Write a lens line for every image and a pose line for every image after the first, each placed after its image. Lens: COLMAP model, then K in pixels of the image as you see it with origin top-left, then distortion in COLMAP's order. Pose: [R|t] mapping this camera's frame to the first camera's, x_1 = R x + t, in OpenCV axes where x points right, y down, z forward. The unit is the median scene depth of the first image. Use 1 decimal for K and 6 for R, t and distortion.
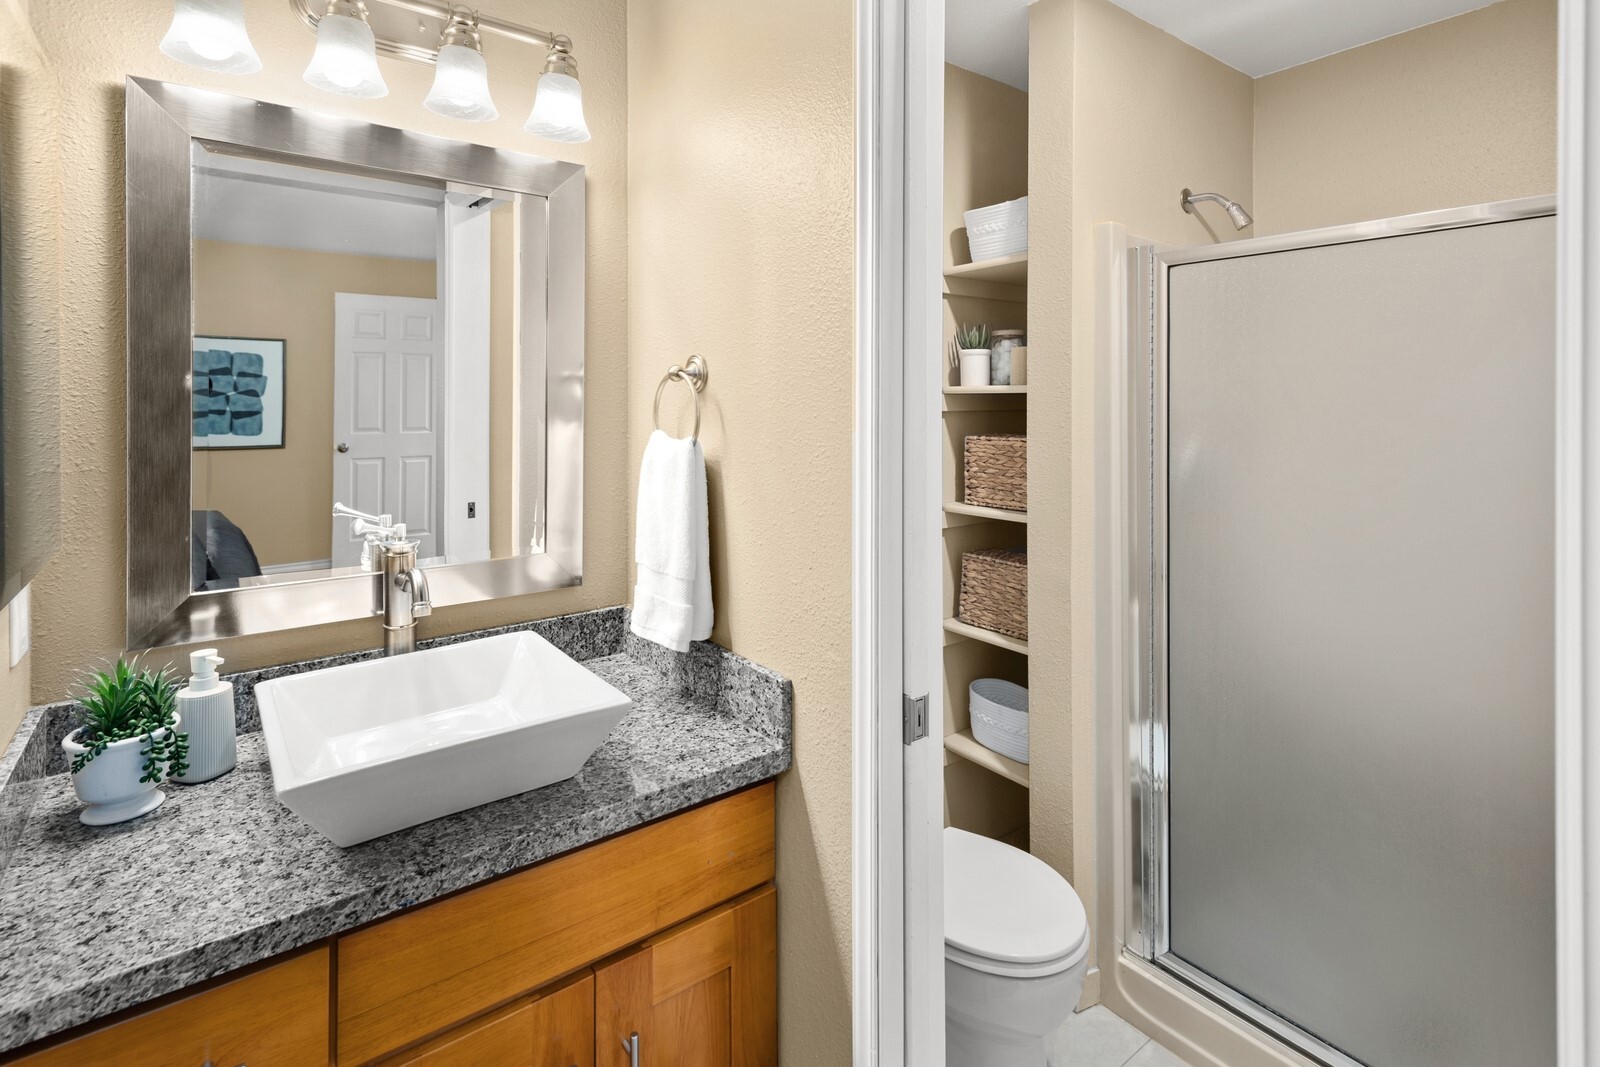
lens RADIAL K [[776.8, 0, 800.2], [0, 776.8, 395.9], [0, 0, 1]] dist [0.002026, -0.001122]
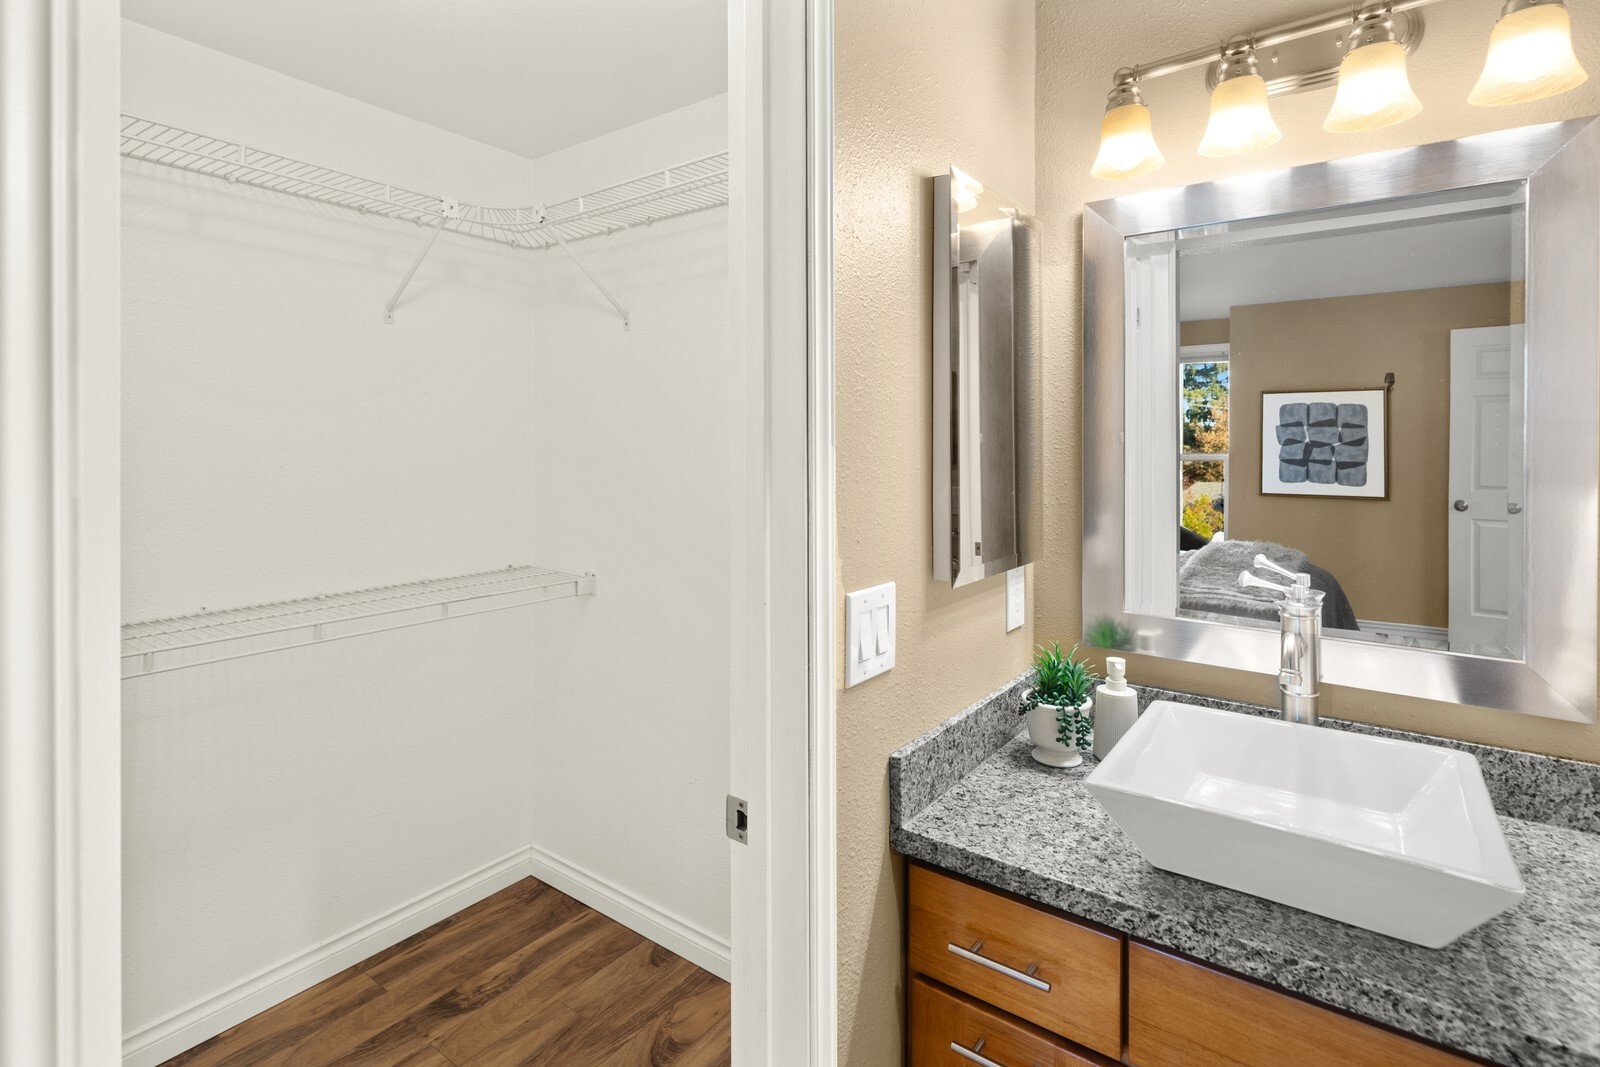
lens RADIAL K [[776.0, 0, 800.1], [0, 776.0, 446.1], [0, 0, 1]] dist [-0.000532, -0.000979]
pose [[0.283081, 0.000474, -0.959096, 0.292695], [-0.000130, 1.000000, 0.000456, -0.006435], [0.959096, -0.000004, 0.283081, 0.204335]]
